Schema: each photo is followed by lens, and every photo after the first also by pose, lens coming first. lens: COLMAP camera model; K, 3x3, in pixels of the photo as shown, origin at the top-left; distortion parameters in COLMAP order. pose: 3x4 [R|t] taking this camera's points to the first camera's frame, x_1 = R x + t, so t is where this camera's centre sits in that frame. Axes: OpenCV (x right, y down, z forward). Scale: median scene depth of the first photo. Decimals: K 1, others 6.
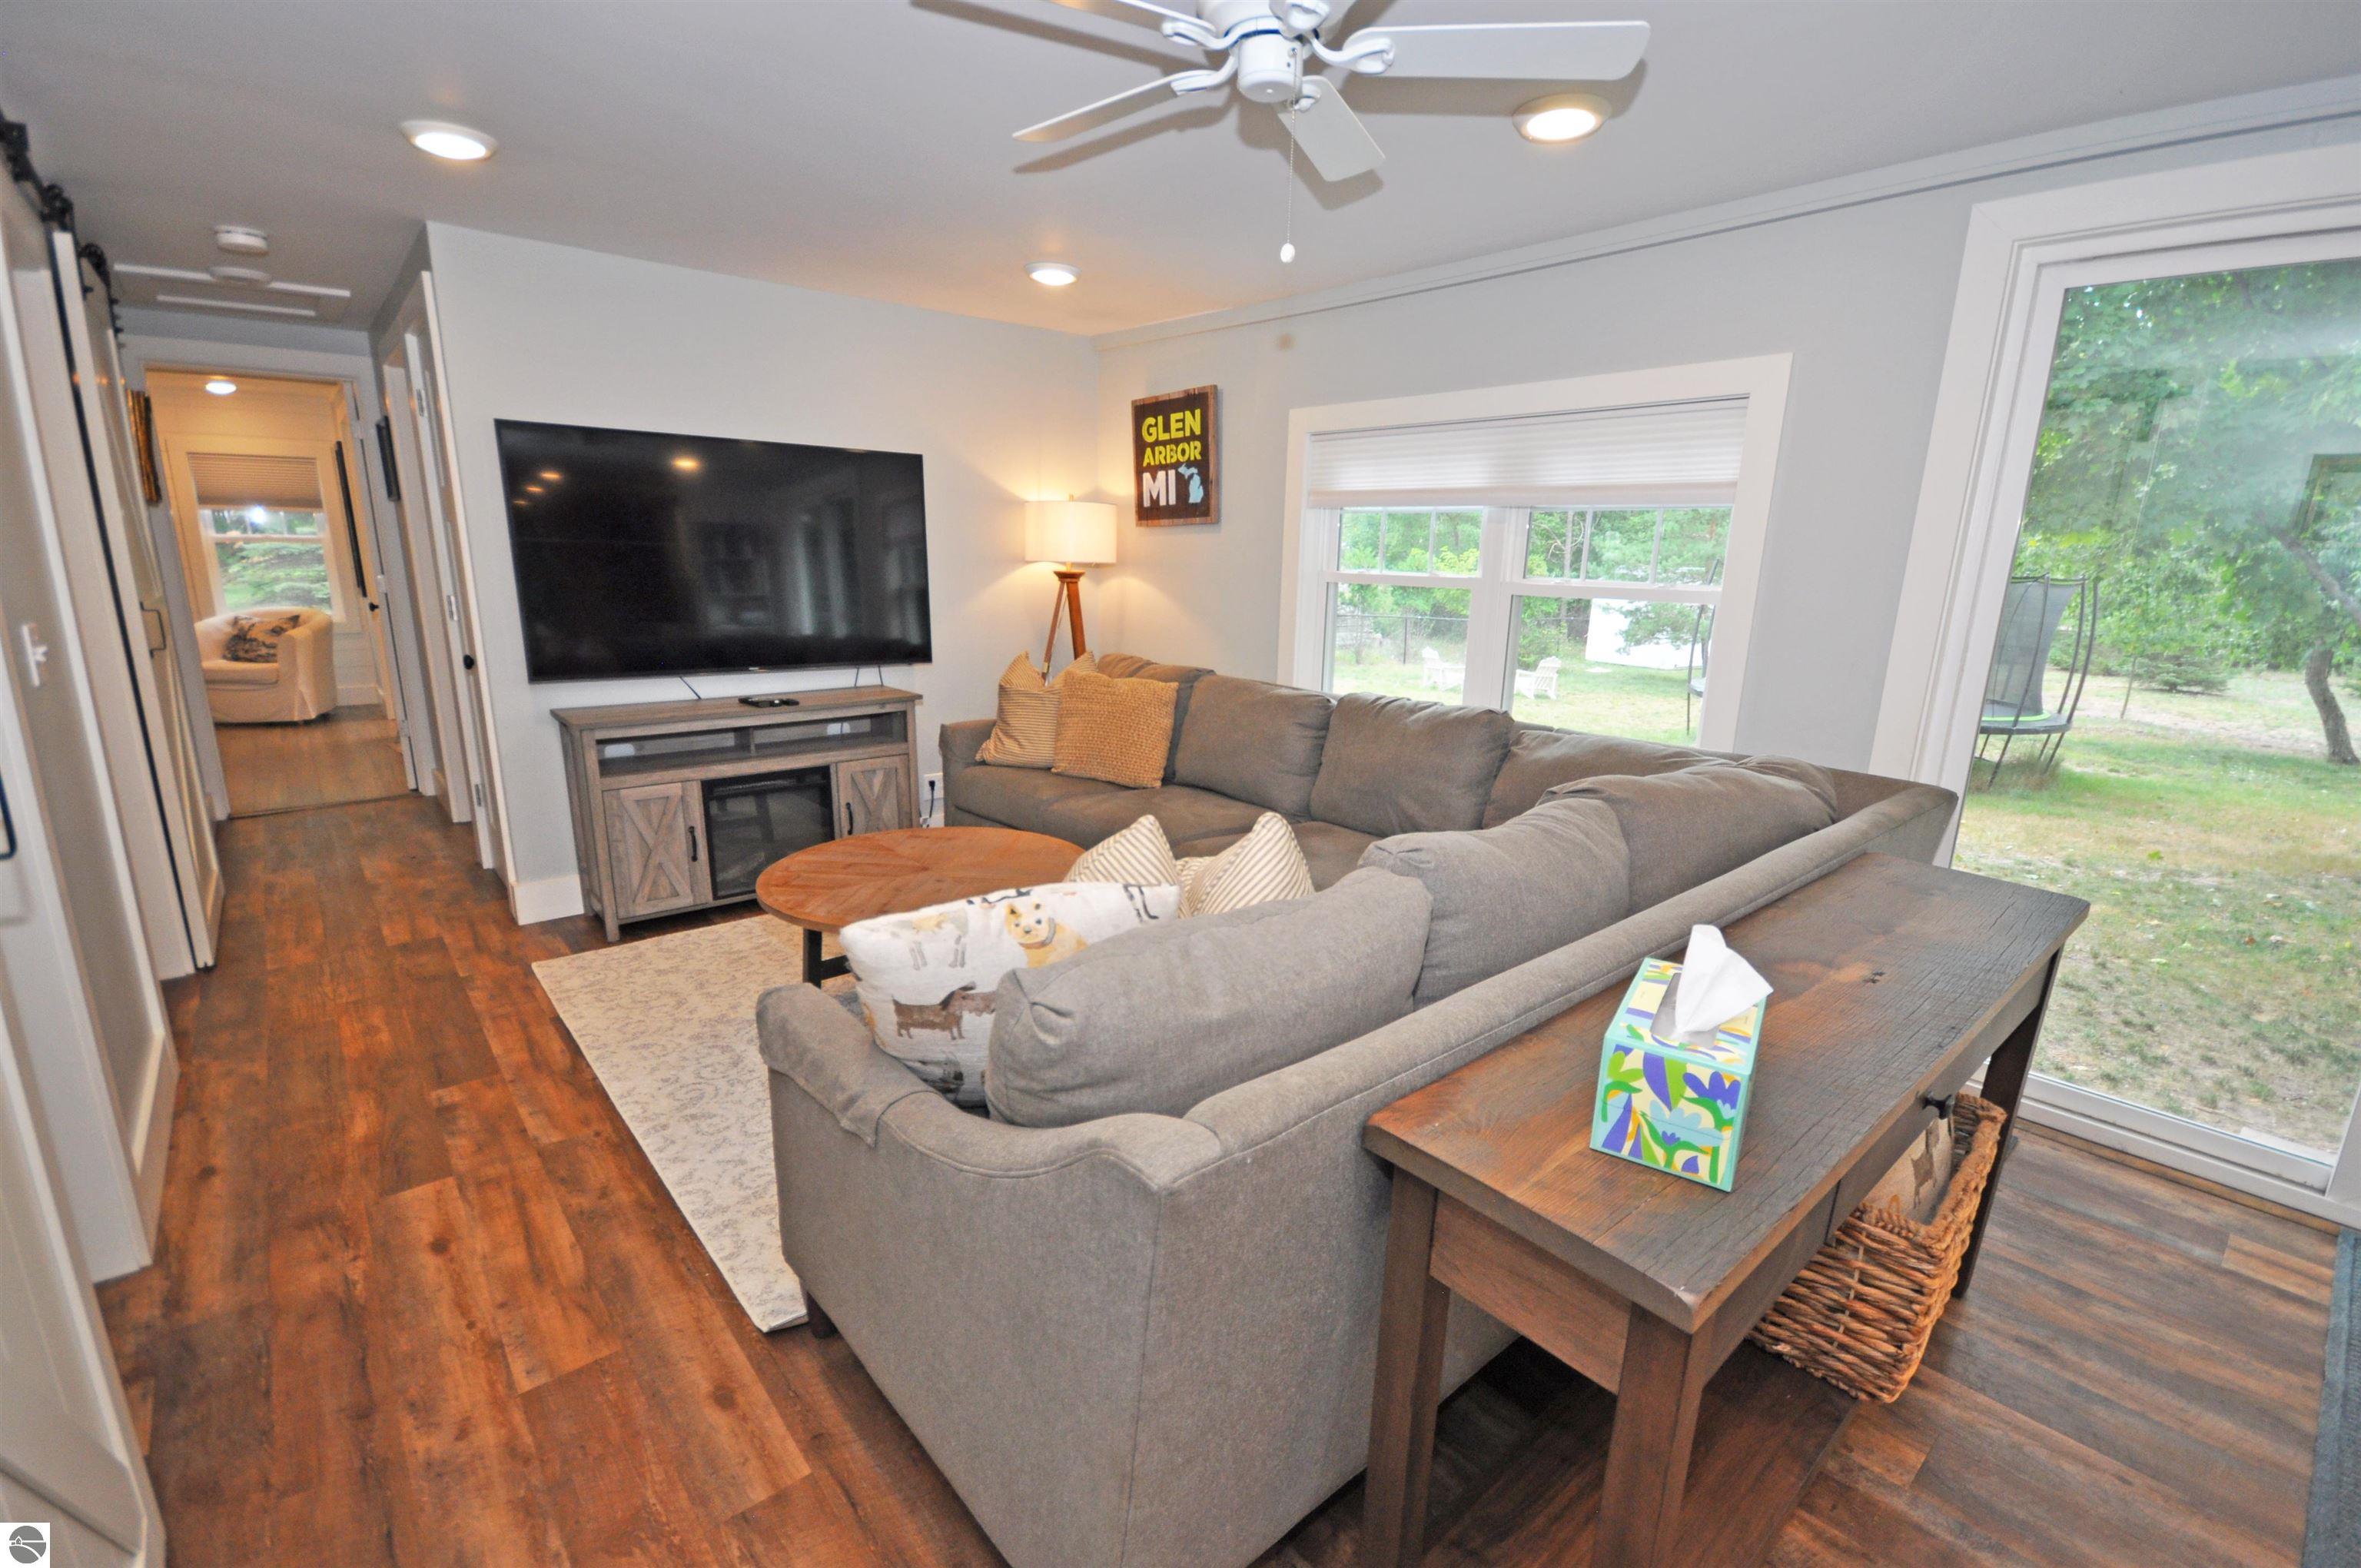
lens RADIAL K [[1034.6, 0, 1183.1], [0, 1034.6, 804.4], [0, 0, 1]] dist [0.018373, -0.015610]
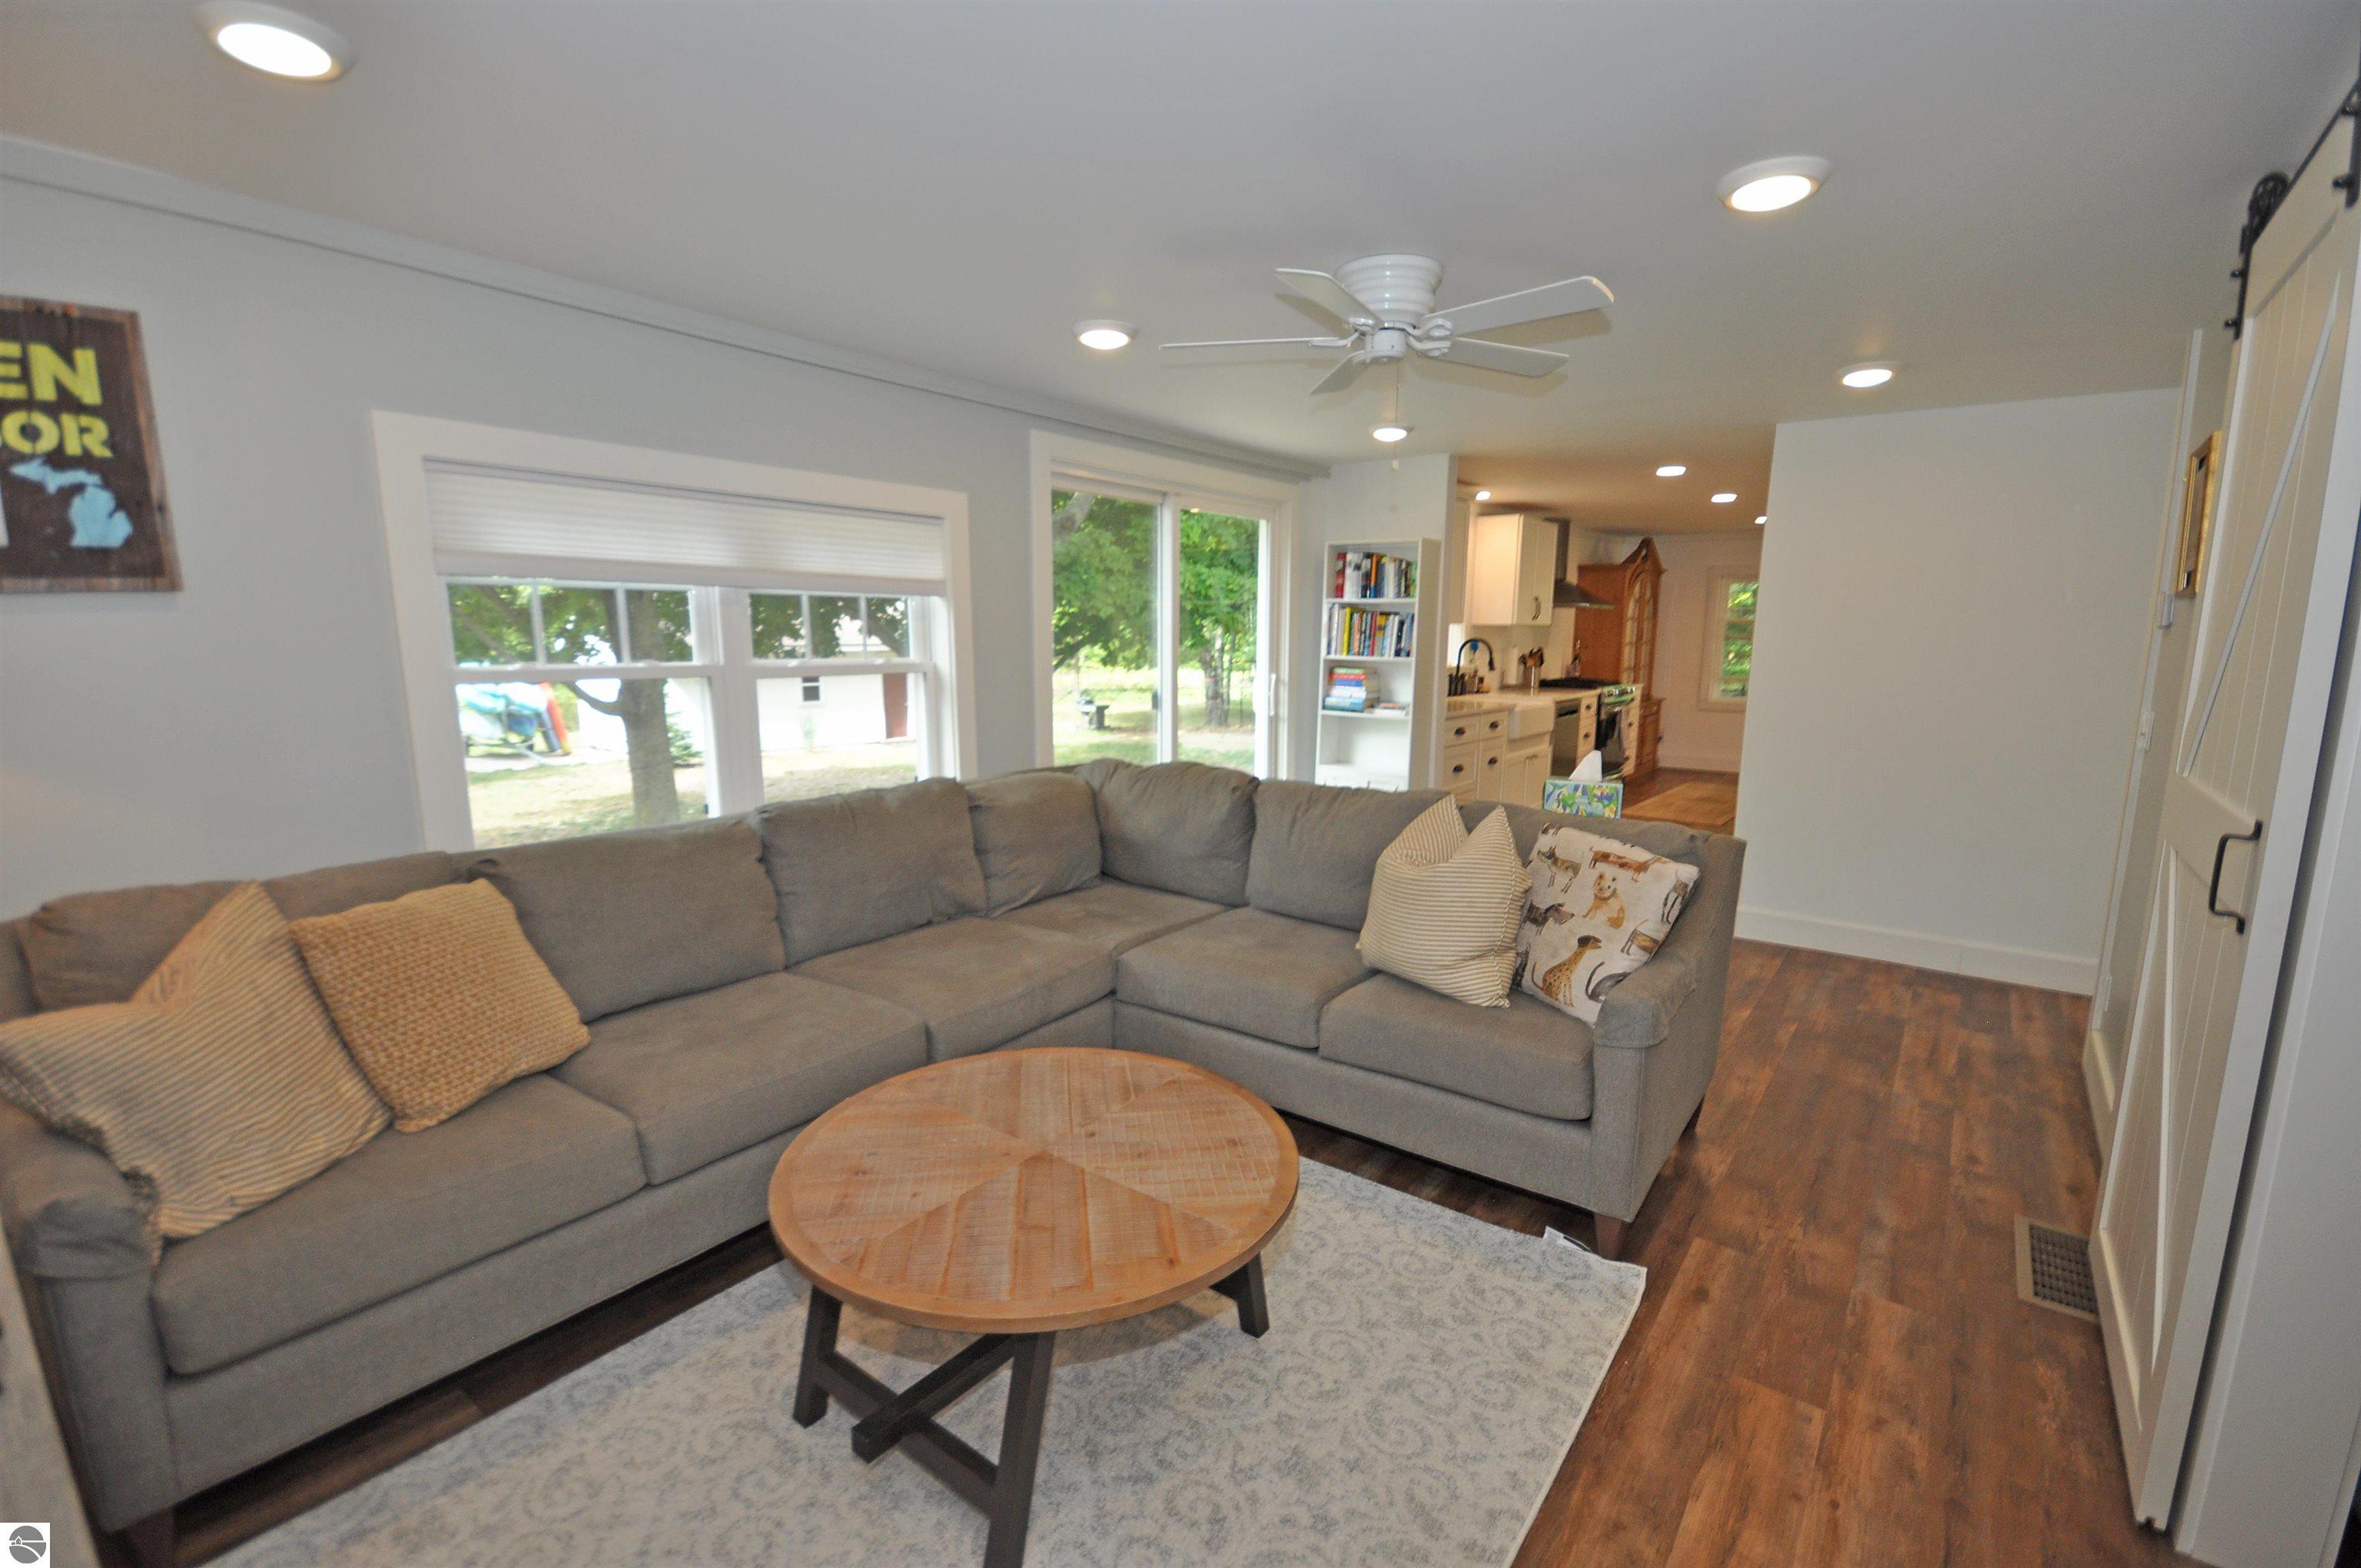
lens RADIAL K [[1034.6, 0, 1183.1], [0, 1034.6, 804.4], [0, 0, 1]] dist [0.018373, -0.015610]
pose [[-0.209360, -0.185058, 0.960168, -0.625220], [0.225834, 0.946231, 0.231614, -0.200611], [-0.951403, 0.265330, -0.156311, 0.717008]]
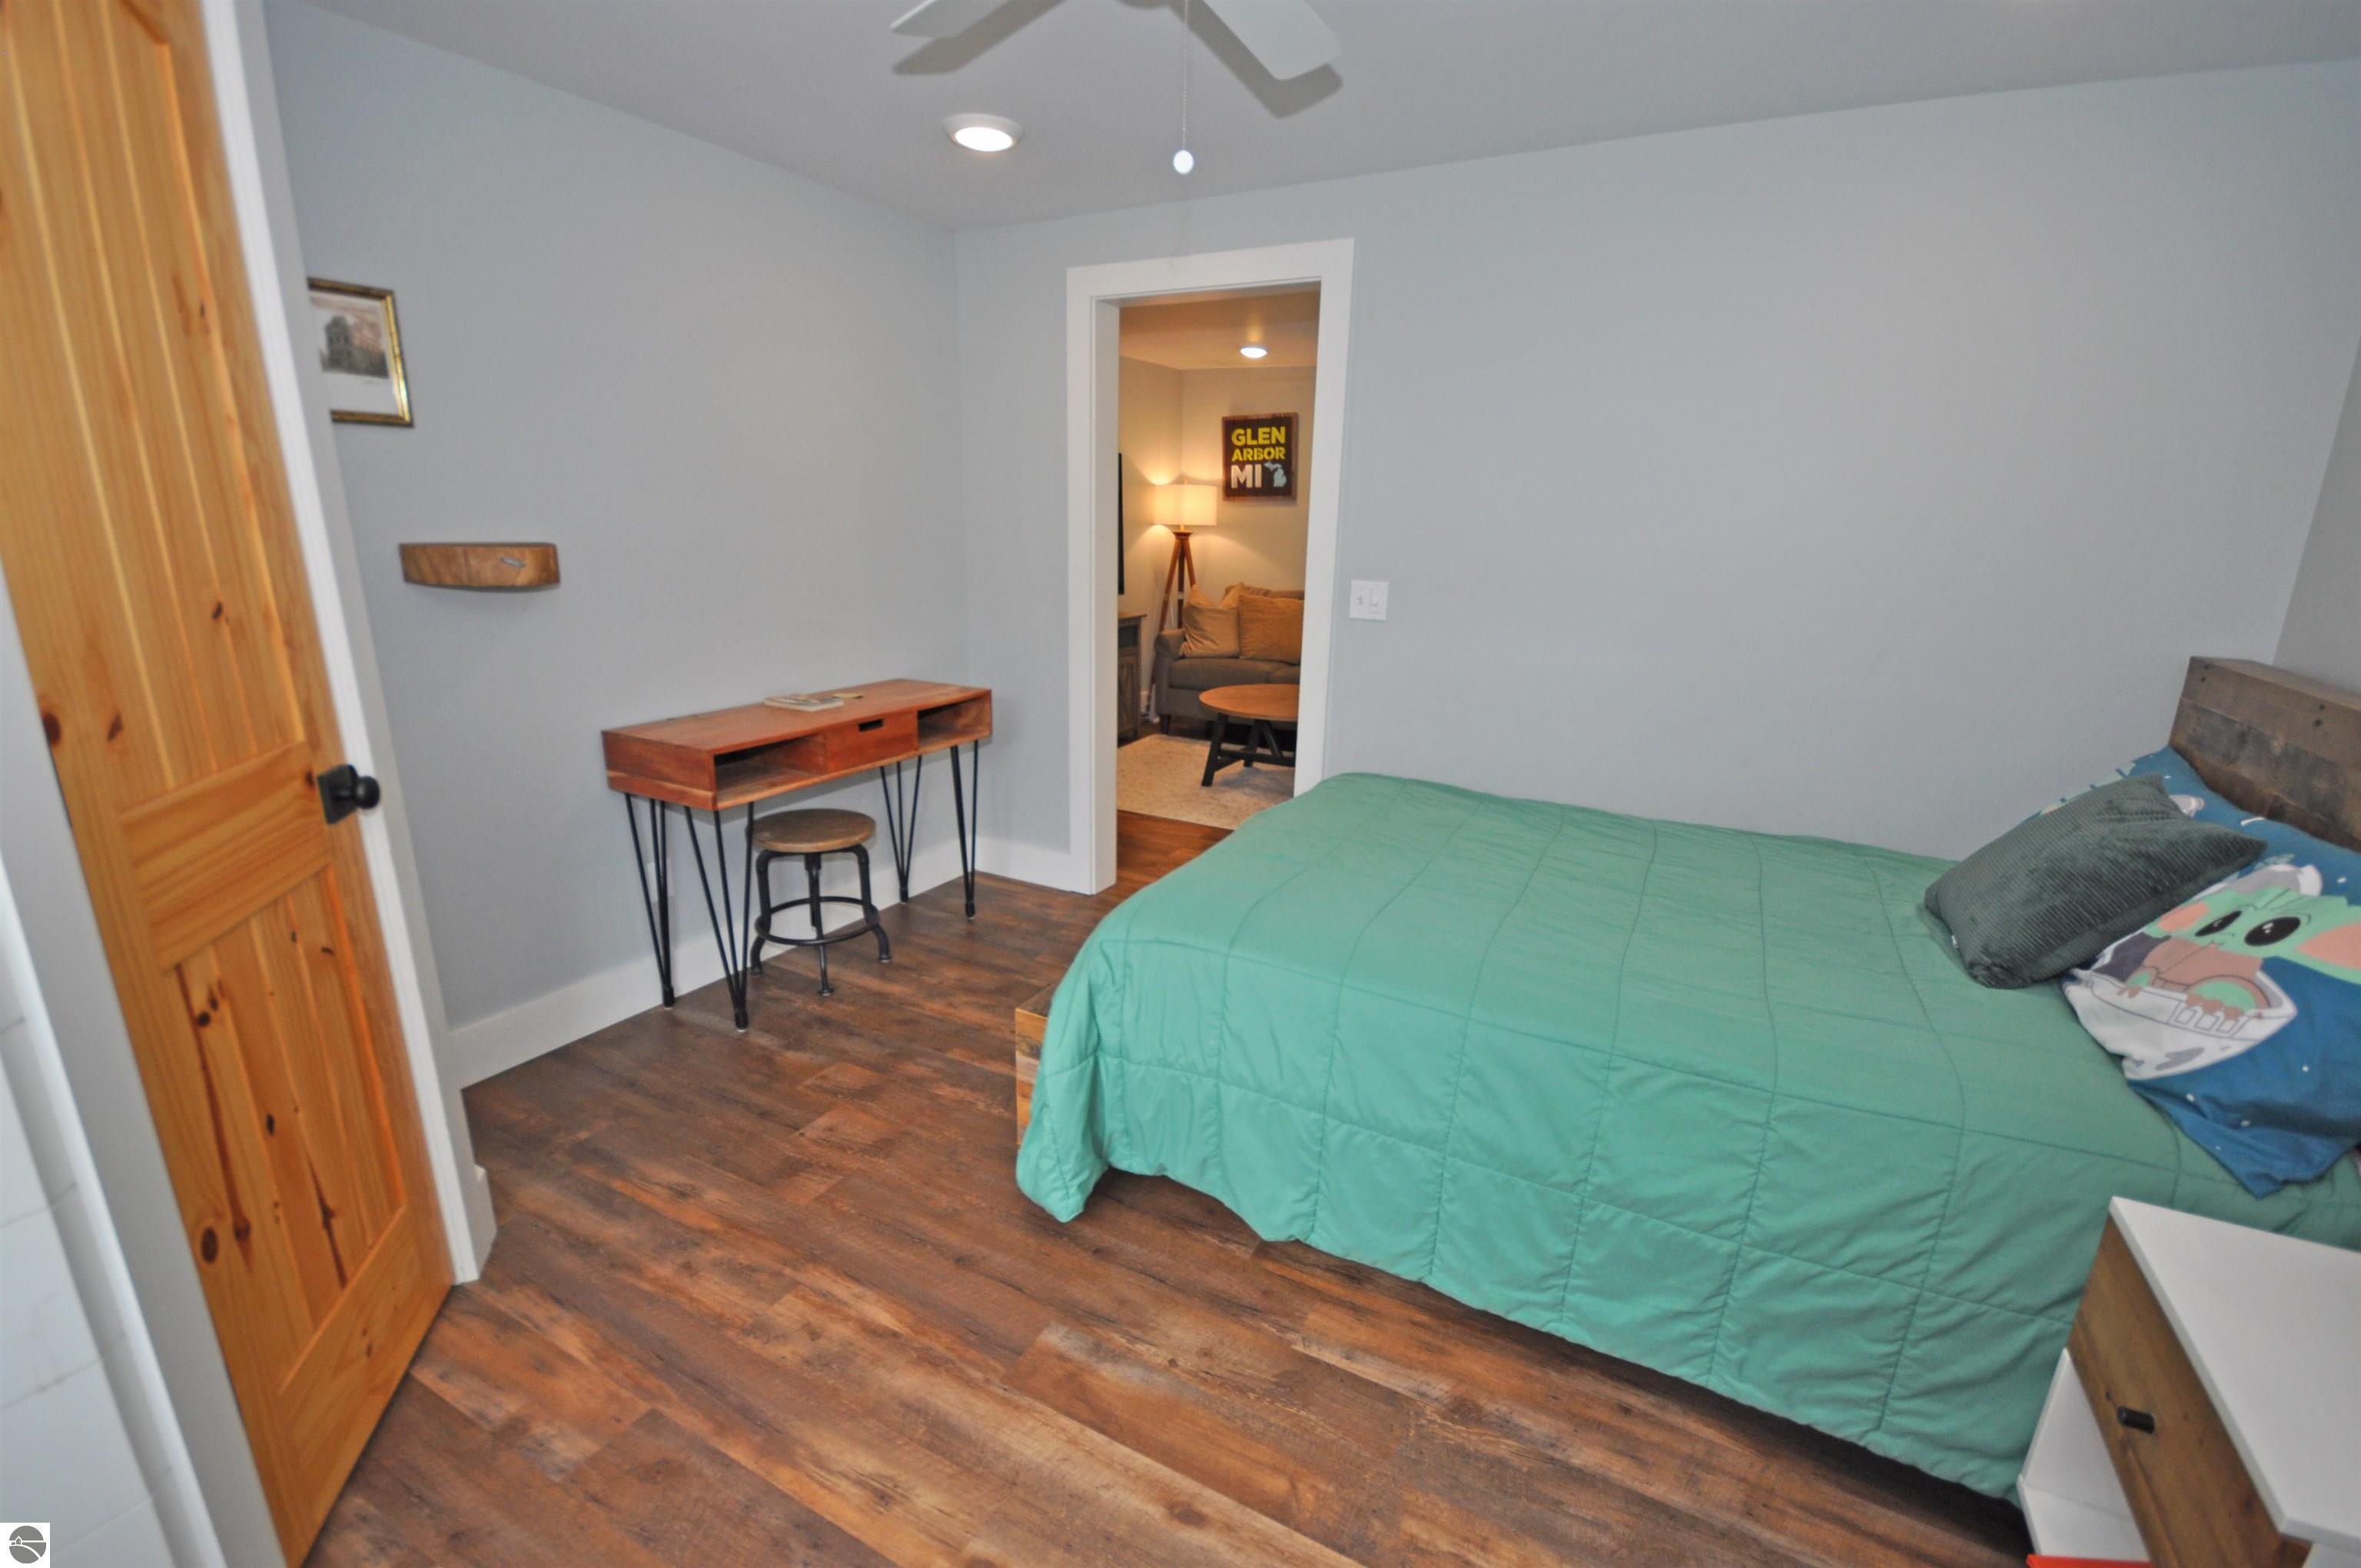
lens RADIAL K [[1034.6, 0, 1183.1], [0, 1034.6, 804.4], [0, 0, 1]] dist [0.018373, -0.015610]
pose [[0.933644, -0.095451, 0.345251, -0.790617], [0.081896, 0.995195, 0.053674, 0.099680], [-0.348716, -0.021838, 0.936974, -0.470514]]
